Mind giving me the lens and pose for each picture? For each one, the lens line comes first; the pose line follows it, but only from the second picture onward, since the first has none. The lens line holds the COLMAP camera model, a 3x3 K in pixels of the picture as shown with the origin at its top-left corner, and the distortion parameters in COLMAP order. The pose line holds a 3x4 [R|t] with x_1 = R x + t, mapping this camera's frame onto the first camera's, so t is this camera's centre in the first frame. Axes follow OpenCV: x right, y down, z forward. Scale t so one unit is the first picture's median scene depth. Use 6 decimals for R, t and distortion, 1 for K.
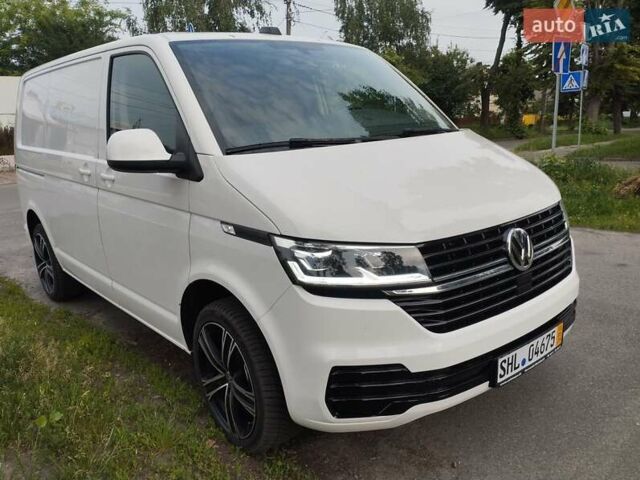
lens RADIAL K [[529.2, 0, 320.0], [0, 529.2, 240.0], [0, 0, 1]] dist [0.086274, -0.094881]
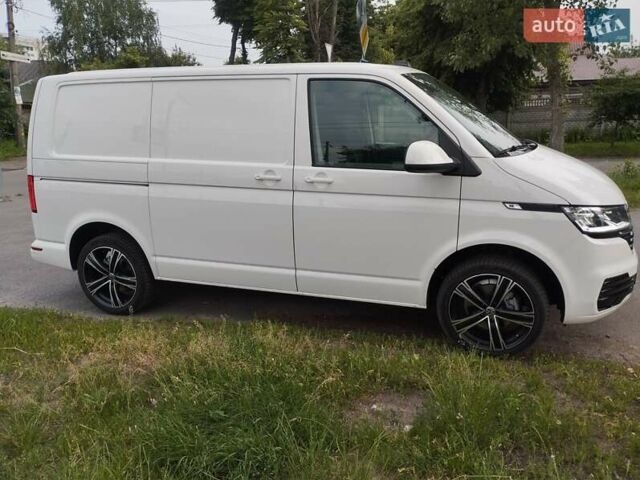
lens RADIAL K [[529.2, 0, 320.0], [0, 529.2, 240.0], [0, 0, 1]] dist [0.086274, -0.094881]
pose [[0.857318, -0.100485, 0.504885, -1.301081], [0.101612, 0.994500, 0.025388, -0.018842], [-0.504660, 0.029537, 0.862813, -0.026324]]
